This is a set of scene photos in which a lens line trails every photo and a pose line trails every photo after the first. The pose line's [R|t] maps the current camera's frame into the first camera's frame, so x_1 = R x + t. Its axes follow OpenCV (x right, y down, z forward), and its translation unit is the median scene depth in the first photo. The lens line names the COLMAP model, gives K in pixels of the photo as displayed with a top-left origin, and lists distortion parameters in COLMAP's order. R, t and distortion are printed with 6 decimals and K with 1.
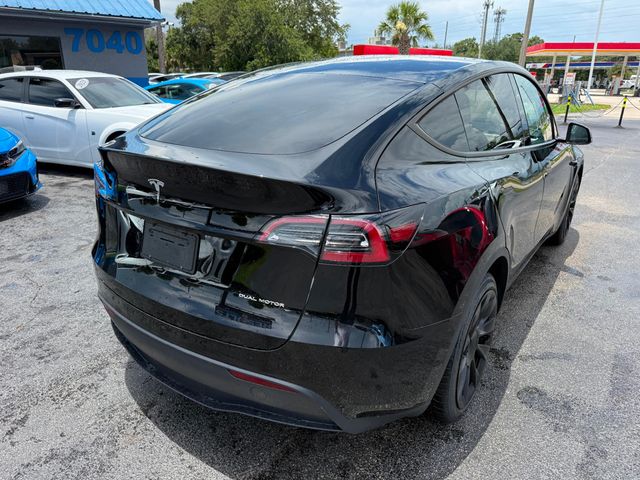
lens RADIAL K [[451.5, 0, 320.0], [0, 451.5, 240.0], [0, 0, 1]] dist [0.006140, -0.003039]
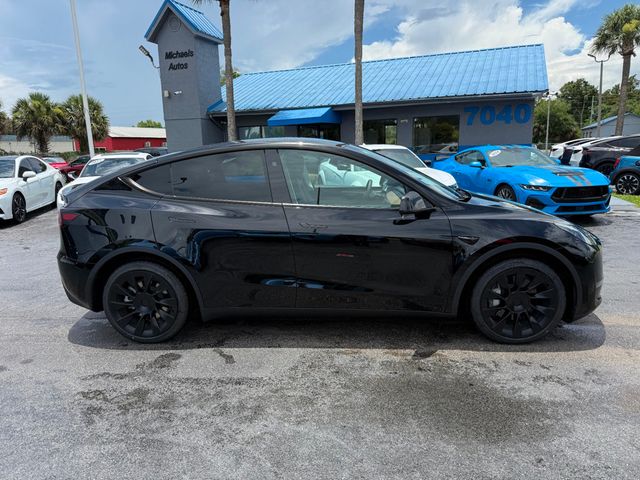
lens RADIAL K [[451.5, 0, 320.0], [0, 451.5, 240.0], [0, 0, 1]] dist [0.006140, -0.003039]
pose [[0.513157, 0.152581, -0.844624, 0.332318], [-0.267238, 0.963559, 0.011705, -0.027951], [0.815631, 0.219709, 0.535233, 0.095439]]
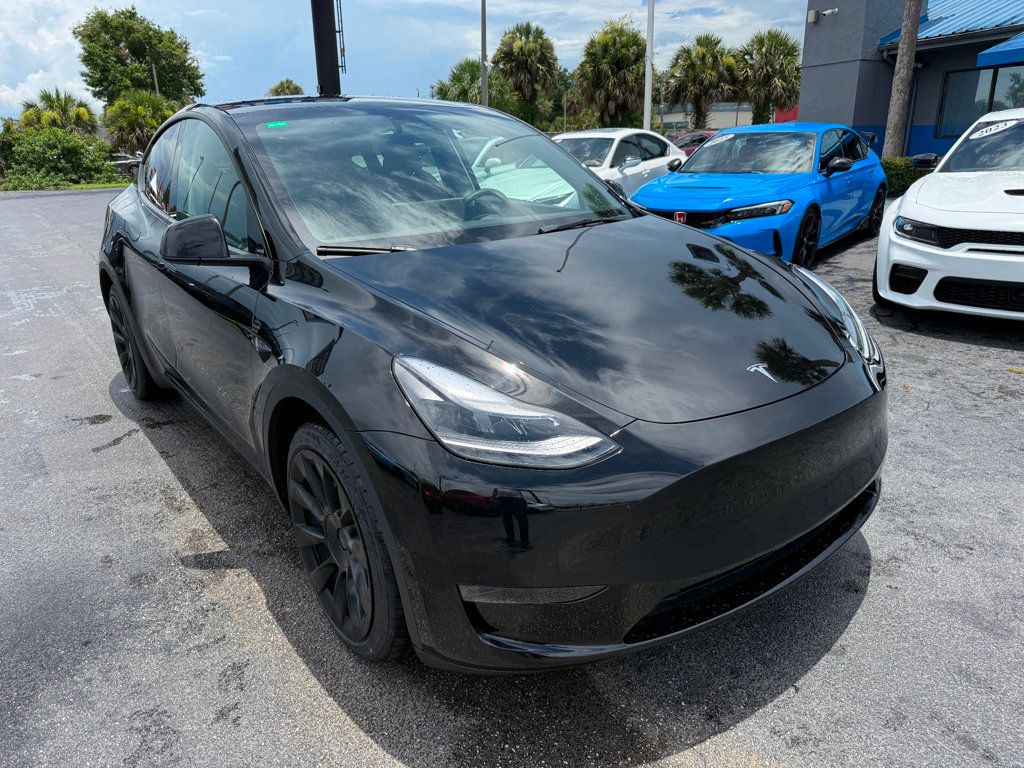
lens RADIAL K [[757.6, 0, 512.0], [0, 757.6, 384.0], [0, 0, 1]] dist [-0.001719, 0.000706]
pose [[-0.314834, 0.291080, -0.903411, 0.301813], [-0.312286, 0.867053, 0.388196, -0.121478], [0.896302, 0.404340, -0.182077, 0.376688]]
